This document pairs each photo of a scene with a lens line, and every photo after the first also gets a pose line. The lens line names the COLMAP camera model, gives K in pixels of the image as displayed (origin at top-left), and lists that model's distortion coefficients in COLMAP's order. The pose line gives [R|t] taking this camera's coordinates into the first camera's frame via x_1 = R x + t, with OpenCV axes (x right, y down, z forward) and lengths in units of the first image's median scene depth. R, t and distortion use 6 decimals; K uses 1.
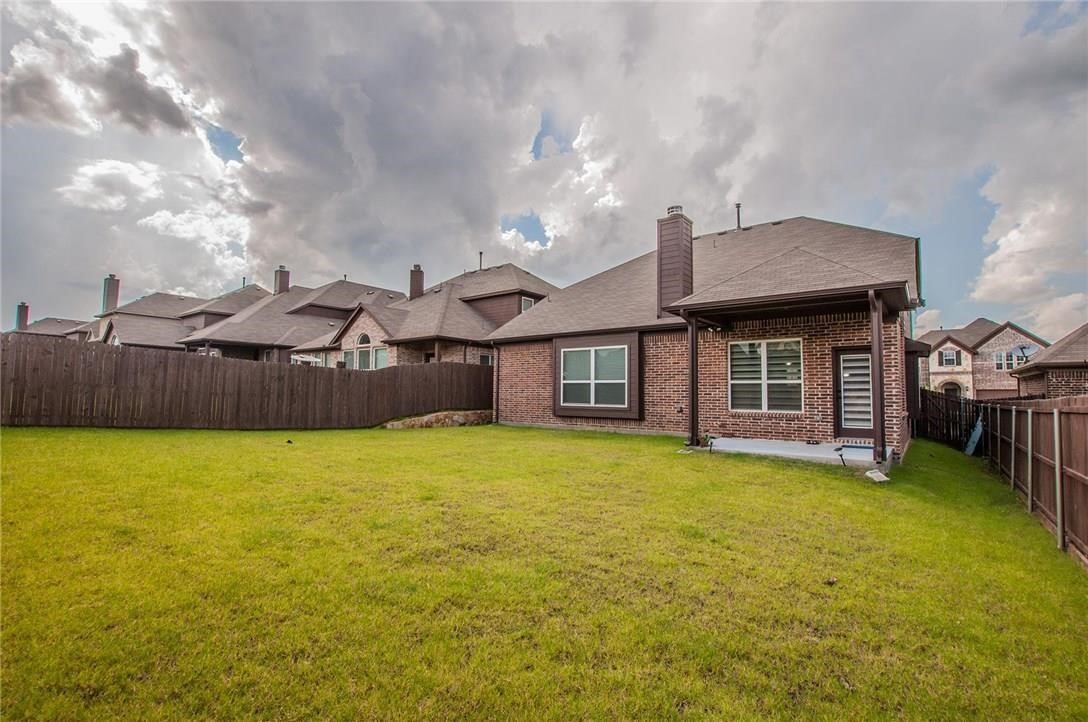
lens RADIAL K [[489.0, 0, 553.9], [0, 489.0, 362.0], [0, 0, 1]] dist [-0.018343, -0.000071]
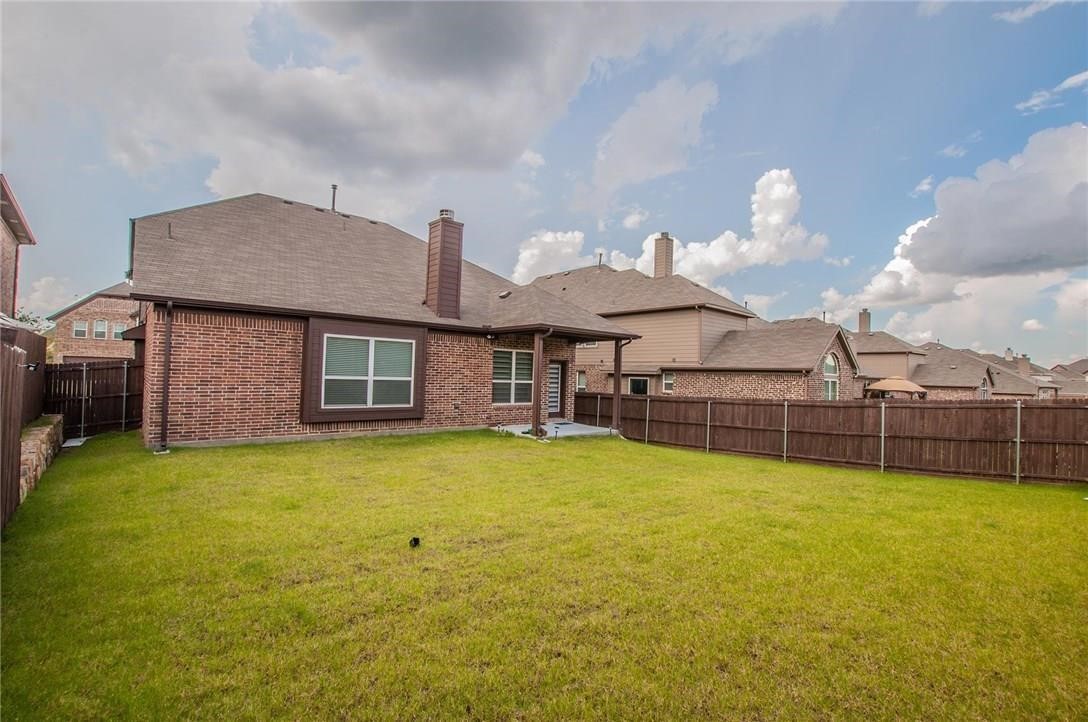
lens RADIAL K [[484.1, 0, 544.0], [0, 484.1, 361.0], [0, 0, 1]] dist [-0.000804, 0.000049]
pose [[0.180747, 0.025644, 0.983195, -0.626005], [-0.088111, 0.996063, -0.009782, -0.006673], [-0.979575, -0.084862, 0.182295, 0.509826]]
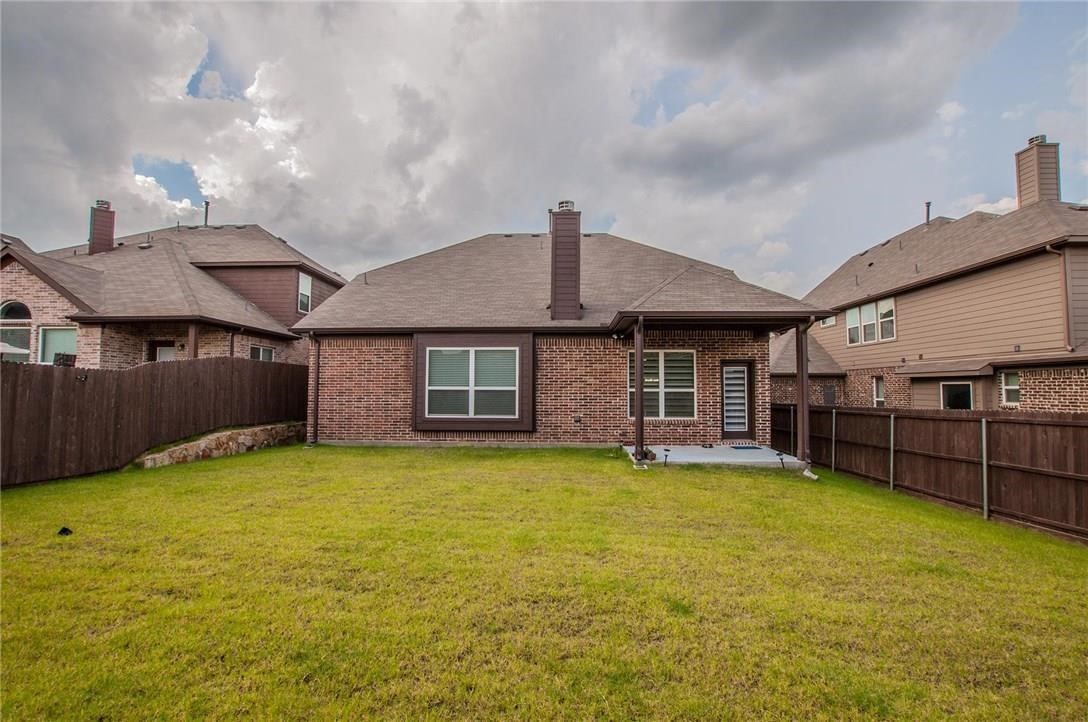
lens RADIAL K [[489.0, 0, 553.9], [0, 489.0, 362.0], [0, 0, 1]] dist [-0.018343, -0.000071]
pose [[0.809181, 0.025984, 0.586985, -0.274878], [-0.033153, 0.999449, 0.001460, -0.009946], [-0.586624, -0.020642, 0.809596, 0.216831]]
